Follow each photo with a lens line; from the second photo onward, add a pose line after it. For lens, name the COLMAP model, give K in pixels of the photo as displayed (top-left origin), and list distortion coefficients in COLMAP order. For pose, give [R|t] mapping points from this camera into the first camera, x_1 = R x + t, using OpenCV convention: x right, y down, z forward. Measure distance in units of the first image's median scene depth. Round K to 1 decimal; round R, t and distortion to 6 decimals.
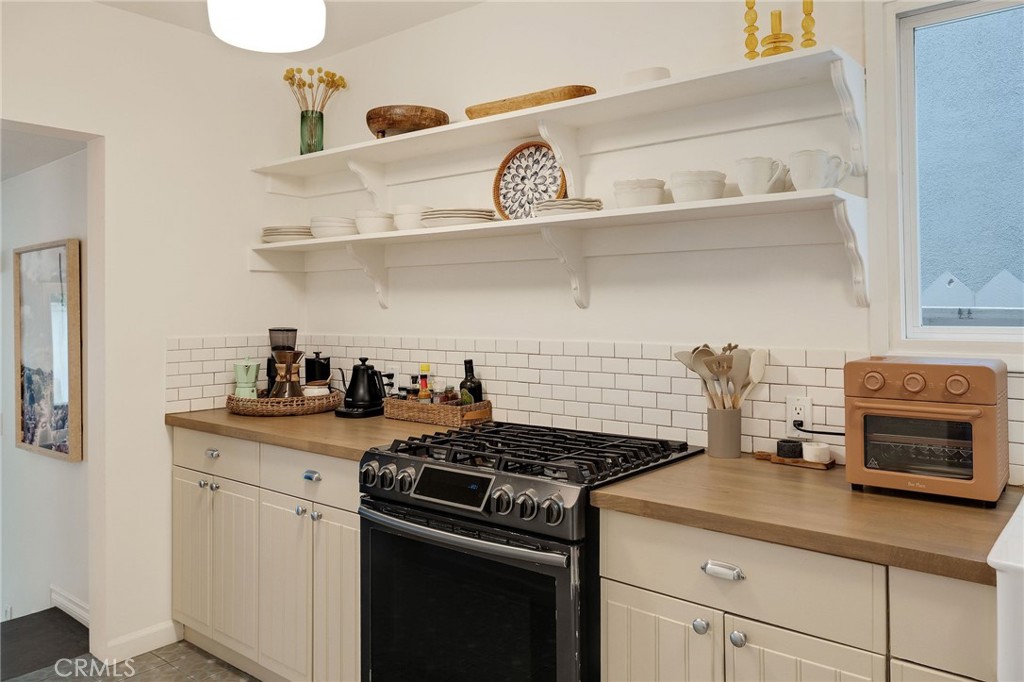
lens RADIAL K [[758.9, 0, 511.9], [0, 758.9, 284.1], [0, 0, 1]] dist [0.002382, 0.001717]
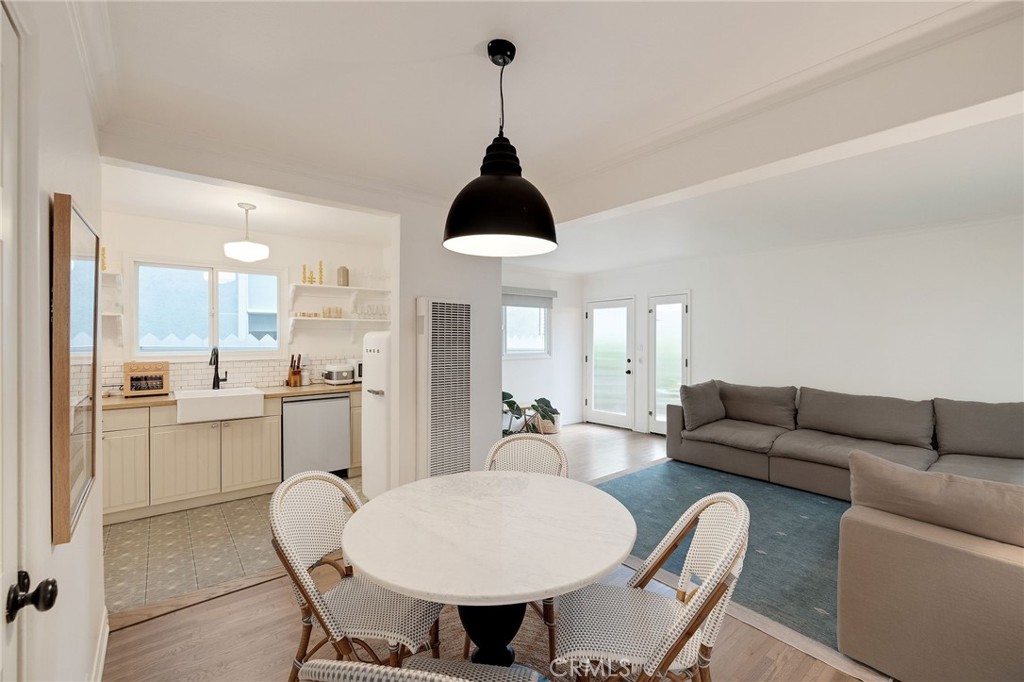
lens RADIAL K [[442.0, 0, 512.0], [0, 442.0, 341.0], [0, 0, 1]] dist [0.000321, 0.000071]
pose [[0.232871, -0.001395, 0.972507, -1.086866], [-0.026985, 0.999605, 0.007896, -0.061472], [-0.972133, -0.028082, 0.232741, -1.177517]]
